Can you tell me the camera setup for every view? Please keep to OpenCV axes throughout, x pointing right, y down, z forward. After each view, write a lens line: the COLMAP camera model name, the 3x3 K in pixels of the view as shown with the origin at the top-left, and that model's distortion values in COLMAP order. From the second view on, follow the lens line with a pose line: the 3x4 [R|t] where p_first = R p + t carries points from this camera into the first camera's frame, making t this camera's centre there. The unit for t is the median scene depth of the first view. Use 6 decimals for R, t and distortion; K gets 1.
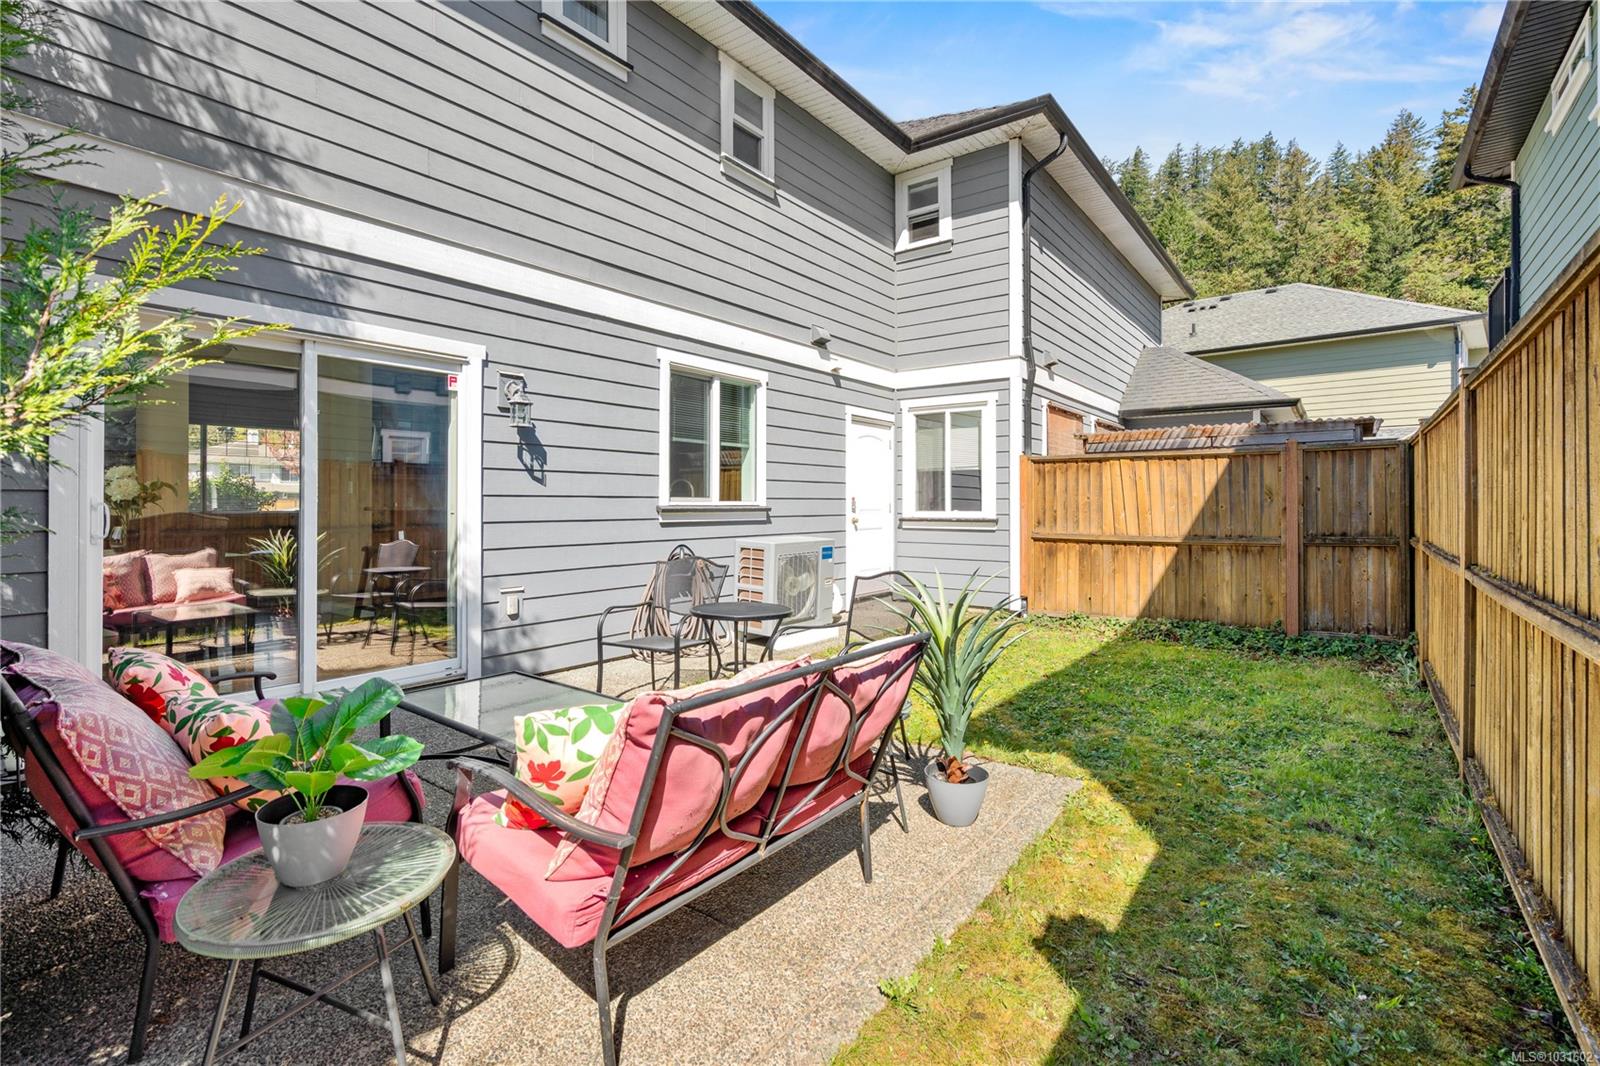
lens RADIAL K [[731.0, 0, 813.3], [0, 731.0, 503.8], [0, 0, 1]] dist [-0.004402, 0.001079]
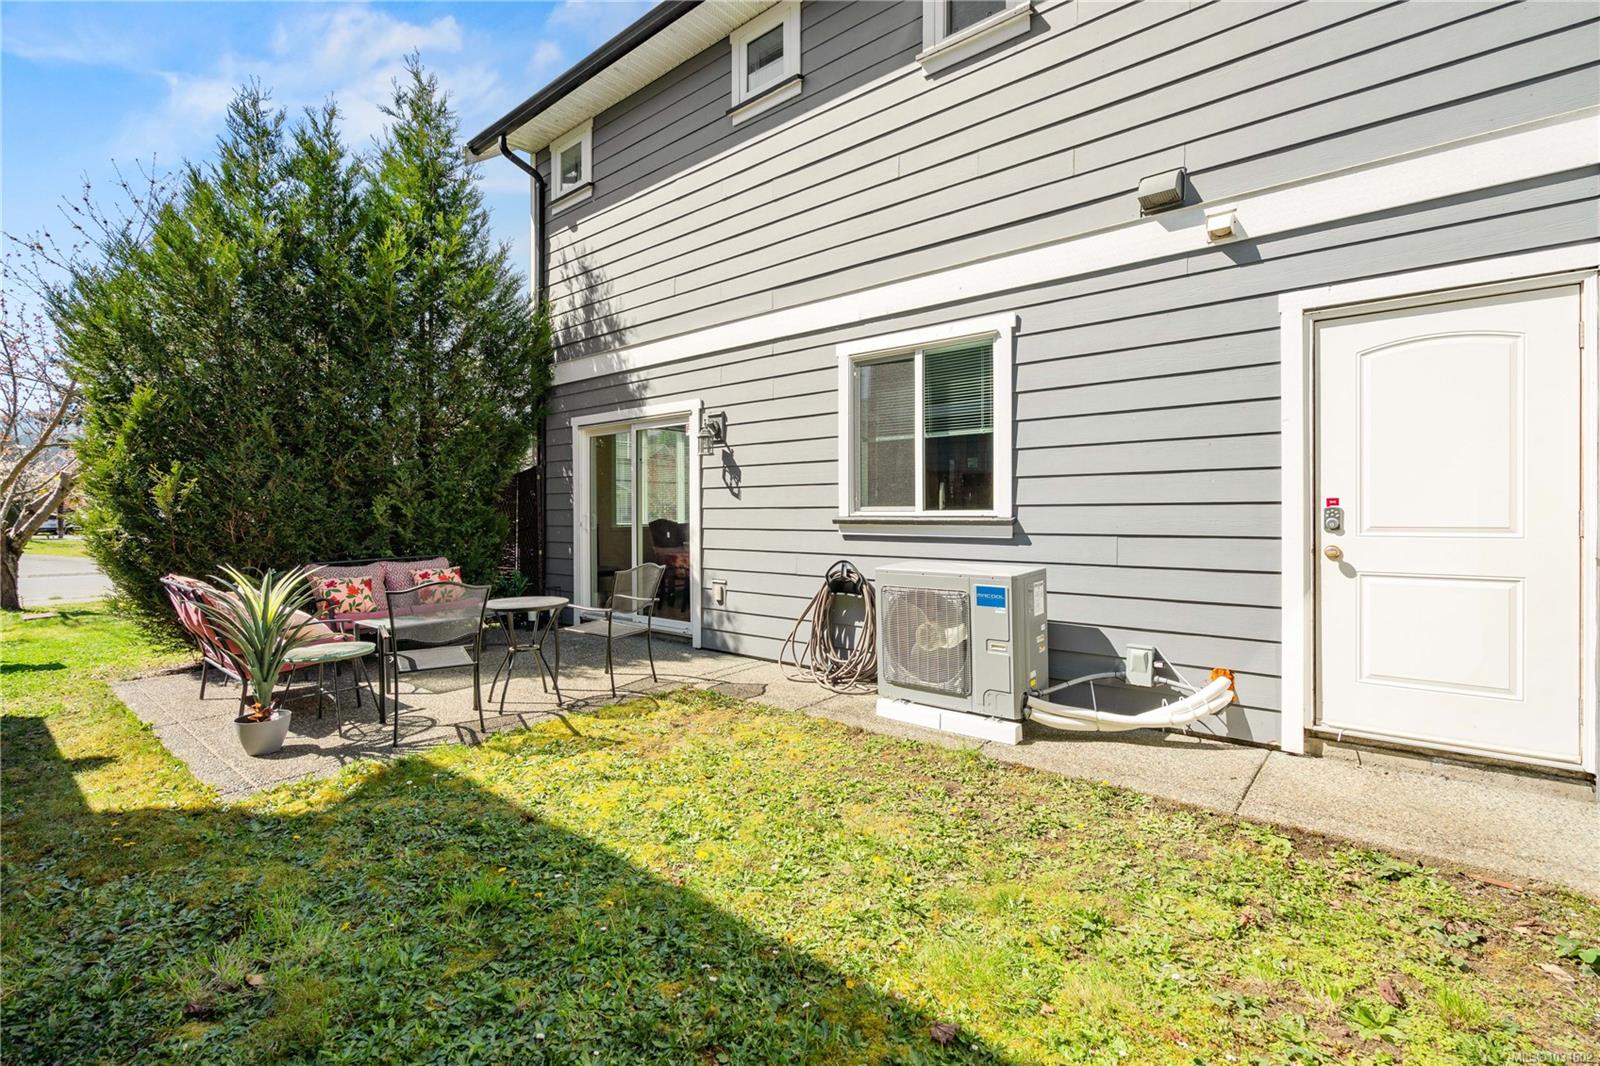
lens RADIAL K [[731.0, 0, 800.1], [0, 731.0, 523.9], [0, 0, 1]] dist [-0.004402, 0.001079]
pose [[-0.071659, 0.008755, -0.997391, 0.745275], [-0.001152, 0.999960, 0.008861, 0.004036], [0.997429, 0.001784, -0.071646, 1.069076]]
